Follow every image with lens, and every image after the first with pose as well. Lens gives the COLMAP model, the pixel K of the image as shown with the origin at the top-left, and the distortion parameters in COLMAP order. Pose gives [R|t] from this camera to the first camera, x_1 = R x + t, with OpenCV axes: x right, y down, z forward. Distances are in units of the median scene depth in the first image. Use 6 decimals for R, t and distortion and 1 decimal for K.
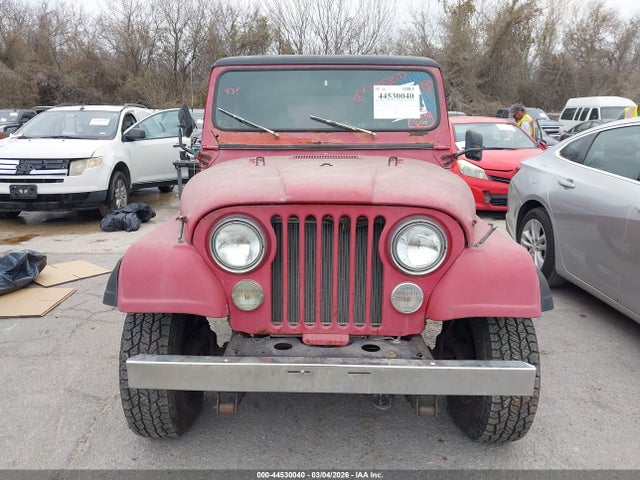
lens RADIAL K [[492.6, 0, 302.4], [0, 492.6, 242.8], [0, 0, 1]] dist [0.026926, -0.003404]
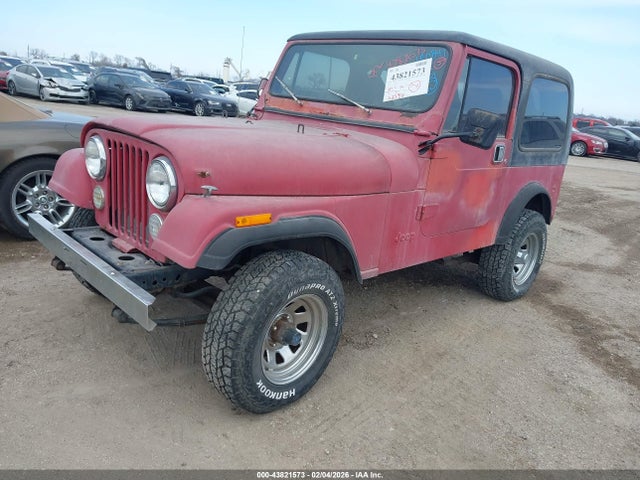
lens RADIAL K [[484.3, 0, 342.5], [0, 484.3, 264.1], [0, 0, 1]] dist [0.006843, 0.001167]
pose [[0.740208, 0.287645, -0.607743, 1.192476], [-0.263714, 0.955649, 0.131115, -0.066232], [0.618503, 0.063218, 0.783235, 0.372070]]
